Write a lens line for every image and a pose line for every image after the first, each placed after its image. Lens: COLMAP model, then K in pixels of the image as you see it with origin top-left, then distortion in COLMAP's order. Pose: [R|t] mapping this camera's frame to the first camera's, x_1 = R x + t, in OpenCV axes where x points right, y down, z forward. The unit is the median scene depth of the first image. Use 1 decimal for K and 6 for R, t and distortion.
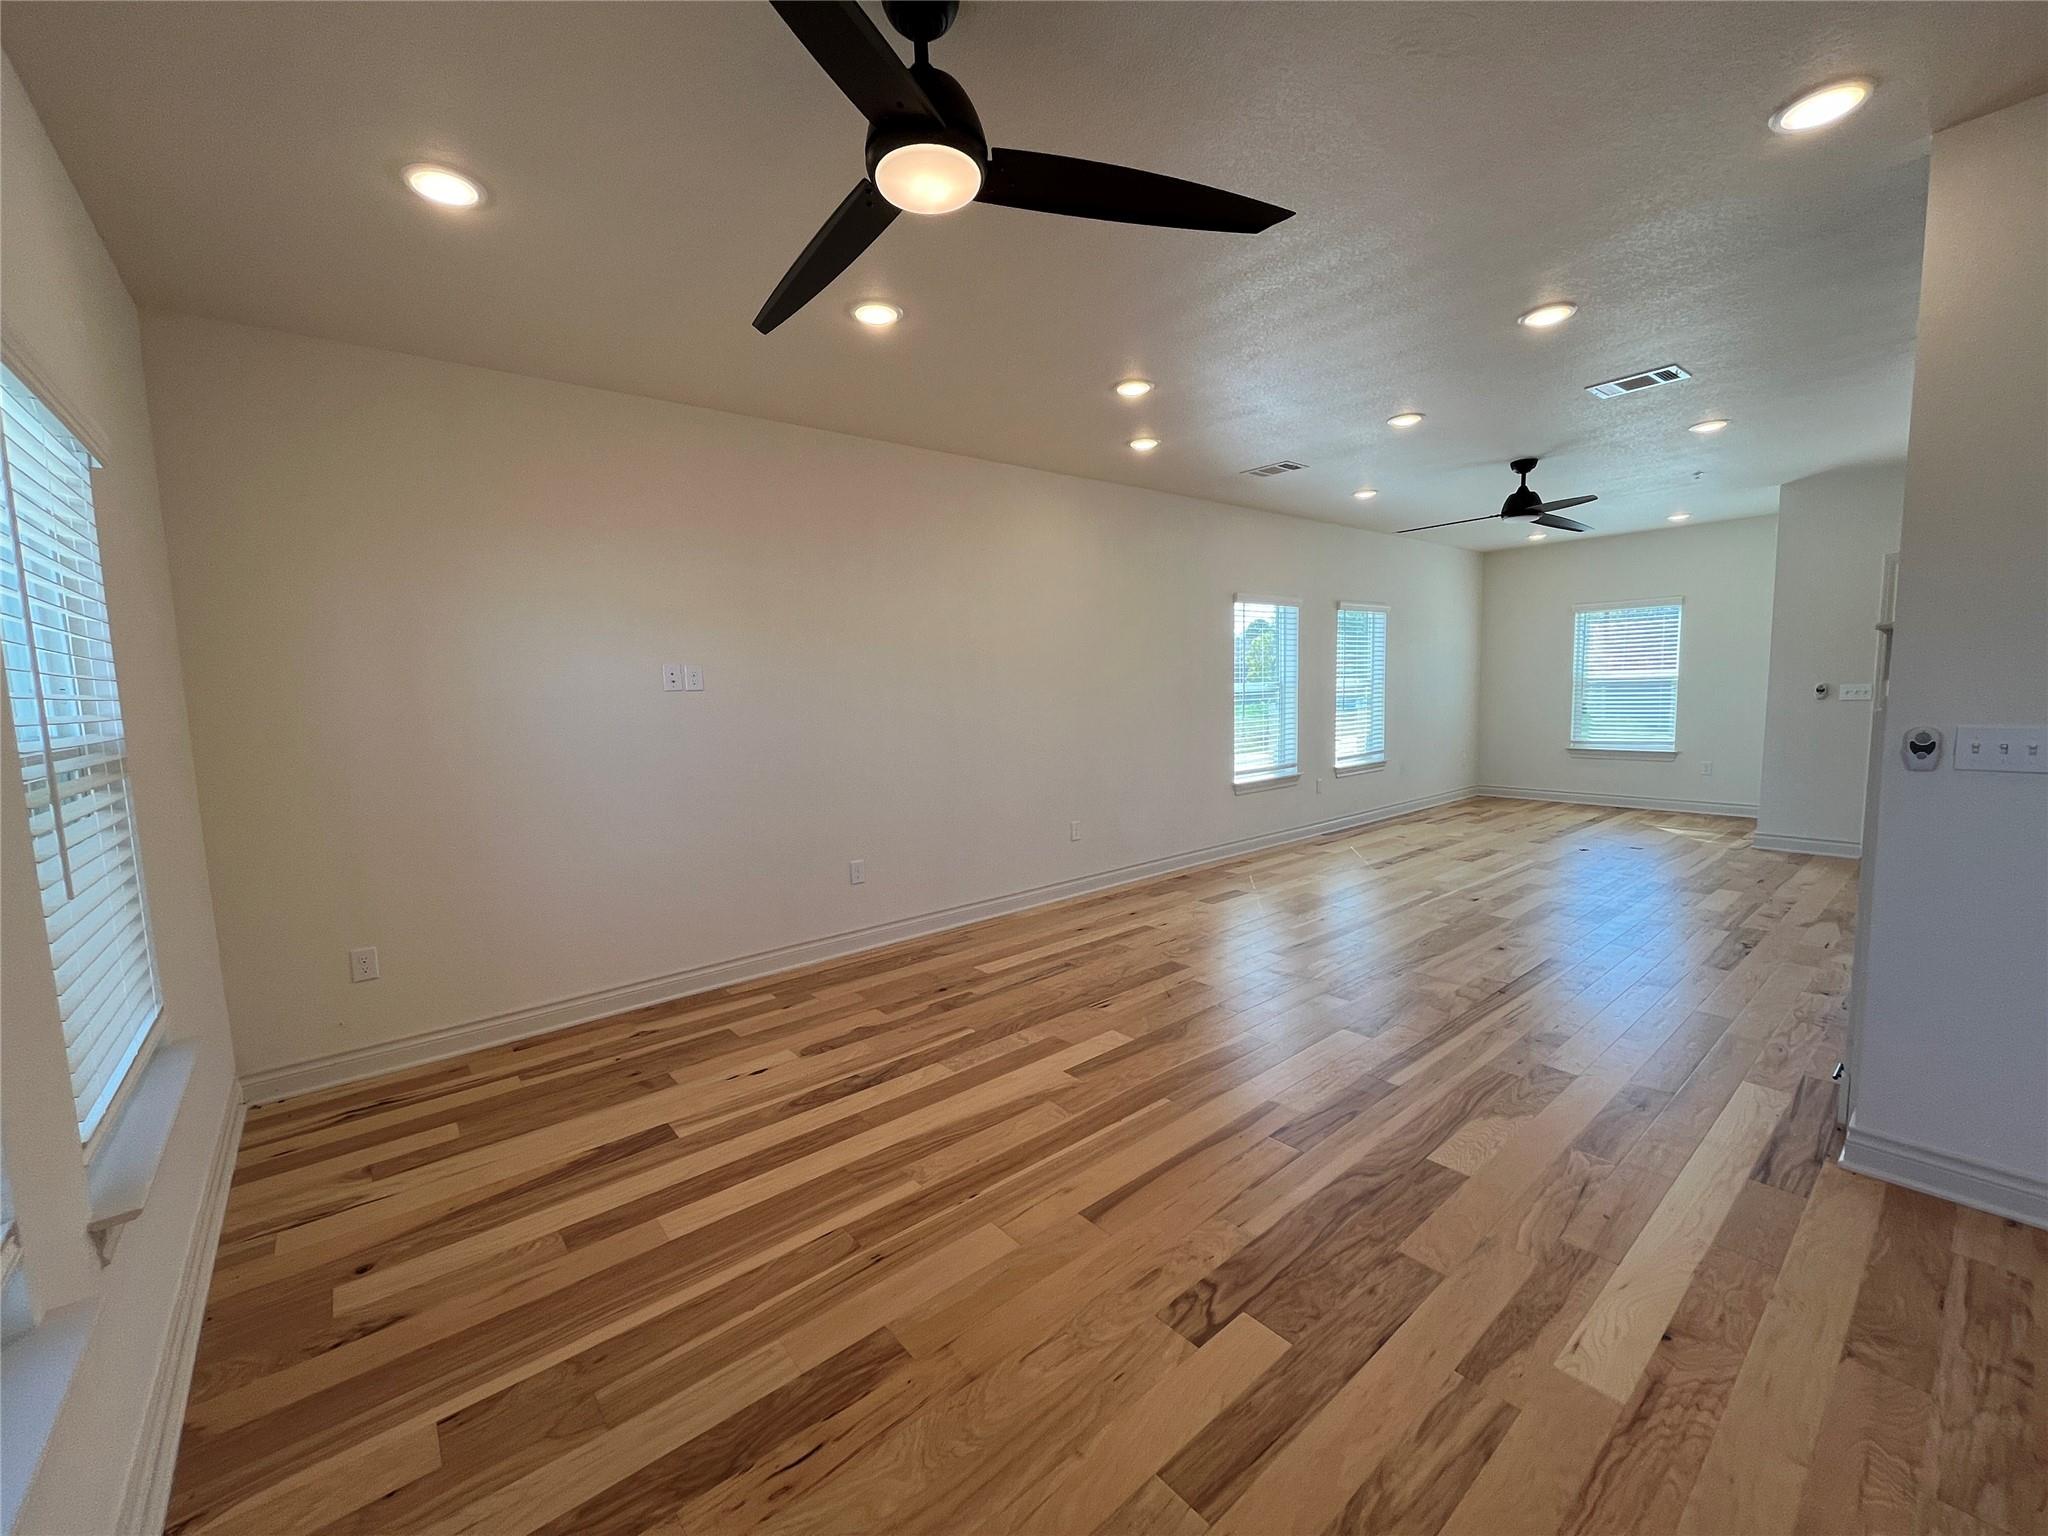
lens RADIAL K [[832.0, 0, 1016.1], [0, 832.0, 767.7], [0, 0, 1]] dist [-0.001665, -0.000050]
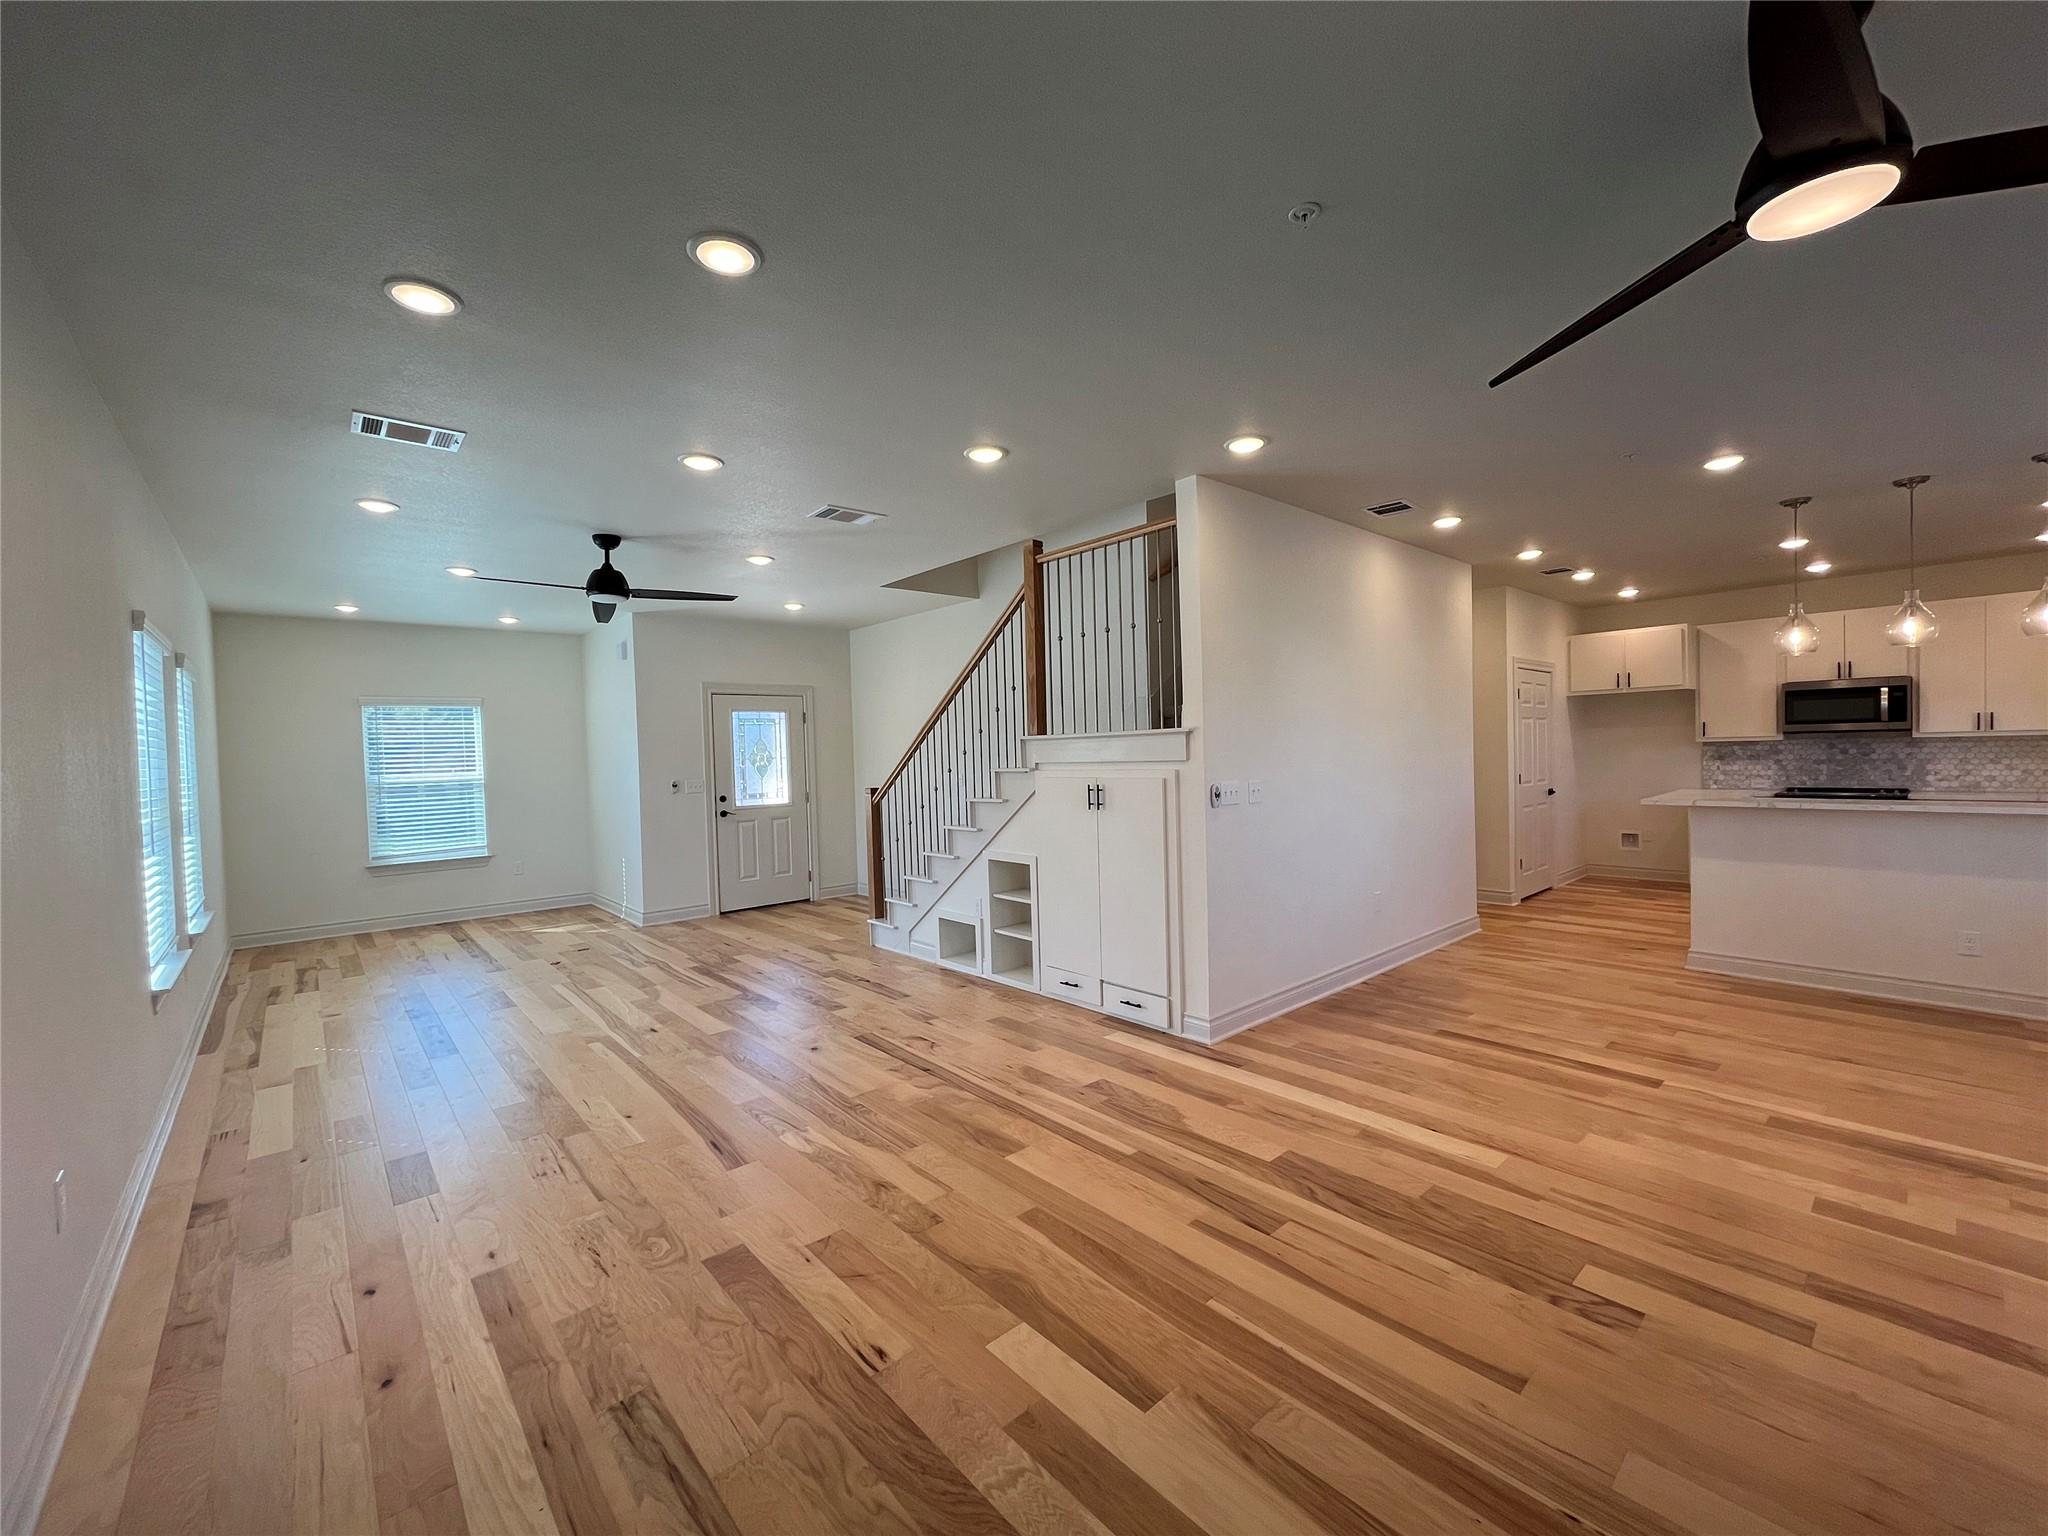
lens RADIAL K [[832.0, 0, 1013.6], [0, 832.0, 772.7], [0, 0, 1]] dist [-0.001665, -0.000050]
pose [[-0.034240, 0.003475, 0.999408, -0.361981], [0.128838, 0.991665, 0.000966, -0.064932], [-0.991074, 0.128795, -0.034402, 0.724196]]
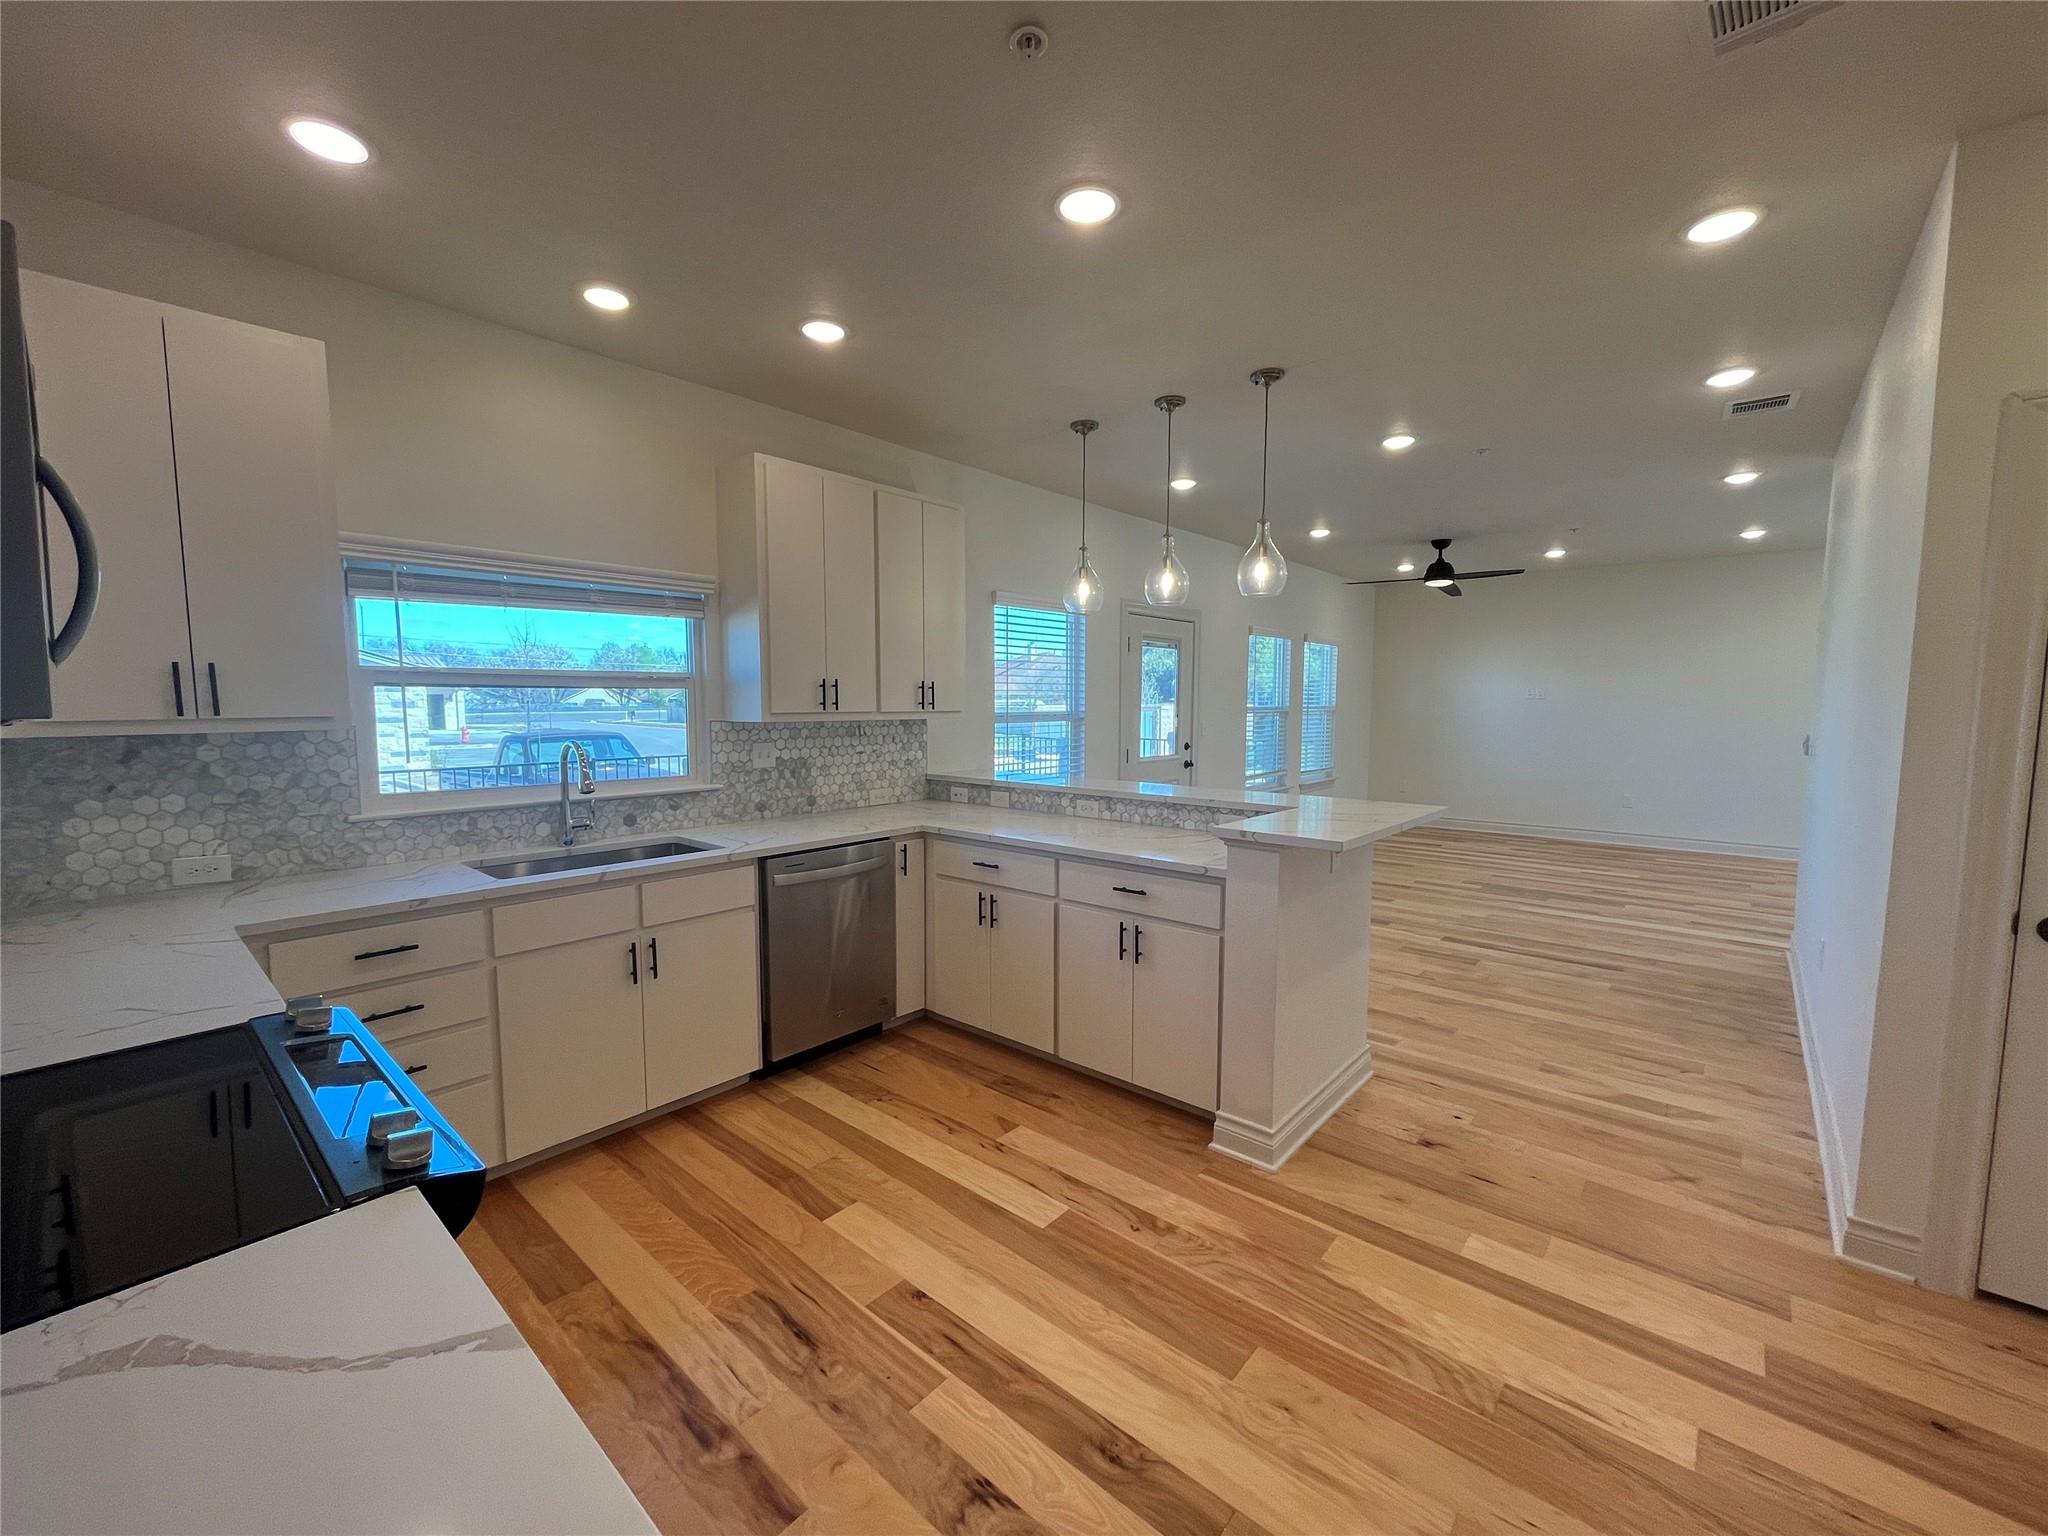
lens RADIAL K [[832.0, 0, 1019.3], [0, 832.0, 769.6], [0, 0, 1]] dist [-0.001665, -0.000050]
pose [[0.175065, 0.110126, -0.978379, 1.344701], [-0.103531, 0.990274, 0.092940, 0.024373], [0.979098, 0.085022, 0.184764, -0.633416]]
